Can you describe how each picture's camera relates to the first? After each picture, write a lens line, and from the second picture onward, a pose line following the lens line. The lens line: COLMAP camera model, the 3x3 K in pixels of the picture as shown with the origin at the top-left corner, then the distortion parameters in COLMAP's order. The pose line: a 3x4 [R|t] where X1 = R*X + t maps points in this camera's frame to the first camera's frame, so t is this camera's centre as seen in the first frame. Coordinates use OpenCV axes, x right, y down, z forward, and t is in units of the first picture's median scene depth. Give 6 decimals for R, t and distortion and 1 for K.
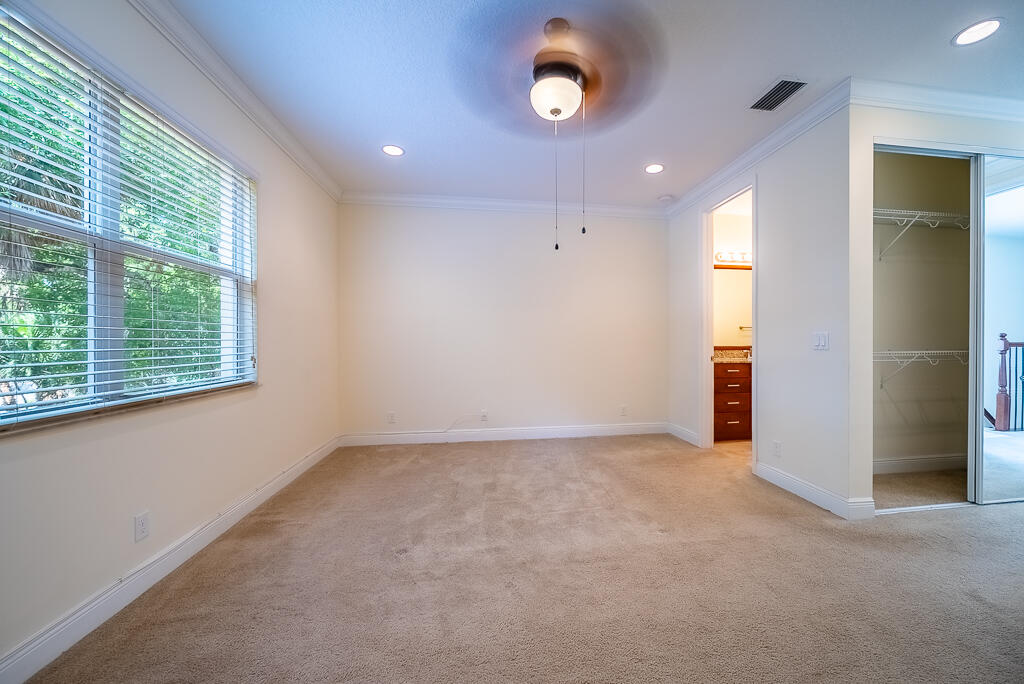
lens RADIAL K [[365.1, 0, 507.7], [0, 365.1, 342.5], [0, 0, 1]] dist [-0.001726, -0.000011]
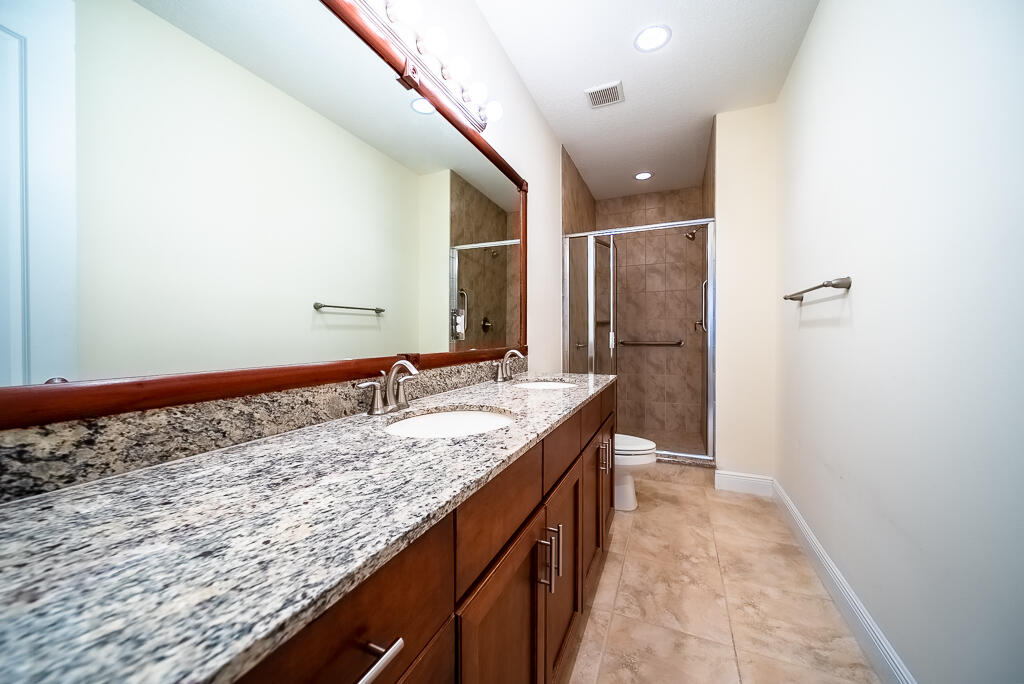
lens RADIAL K [[365.1, 0, 507.7], [0, 365.1, 342.5], [0, 0, 1]] dist [-0.001726, -0.000011]
pose [[0.465136, -0.010825, 0.885173, 0.494355], [0.004192, 0.999941, 0.010026, -0.003684], [-0.885229, -0.000953, 0.465154, 0.817952]]
